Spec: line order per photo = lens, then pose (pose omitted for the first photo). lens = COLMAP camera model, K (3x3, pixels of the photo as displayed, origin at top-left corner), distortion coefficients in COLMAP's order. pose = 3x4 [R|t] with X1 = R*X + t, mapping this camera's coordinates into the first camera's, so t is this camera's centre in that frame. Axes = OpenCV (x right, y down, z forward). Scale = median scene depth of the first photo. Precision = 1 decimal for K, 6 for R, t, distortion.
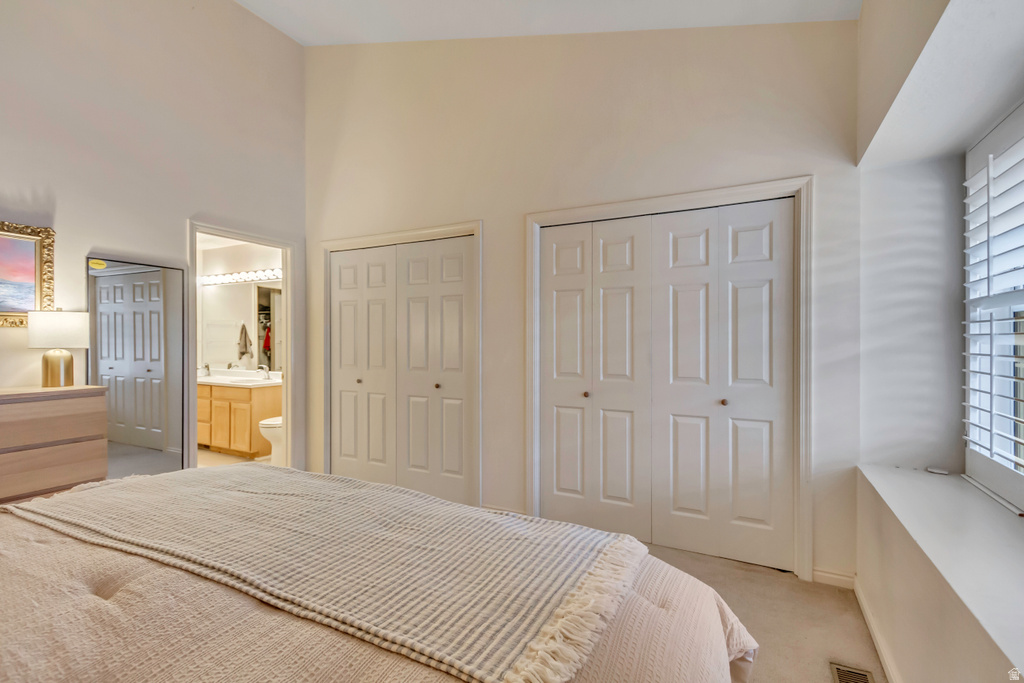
lens RADIAL K [[470.0, 0, 512.9], [0, 470.0, 349.0], [0, 0, 1]] dist [0.004588, -0.001404]
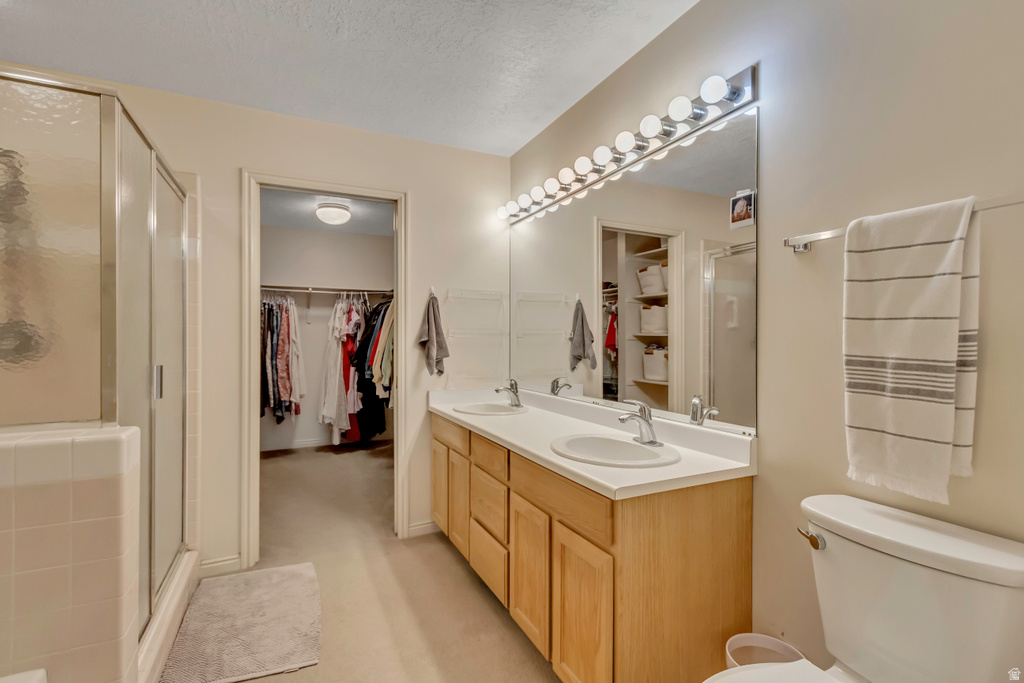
lens RADIAL K [[470.0, 0, 512.2], [0, 470.0, 343.5], [0, 0, 1]] dist [0.004588, -0.001404]
pose [[0.798919, -0.001734, -0.601435, -0.439215], [-0.003112, 0.999971, -0.007016, -0.003678], [0.601430, 0.007477, 0.798891, 0.745688]]
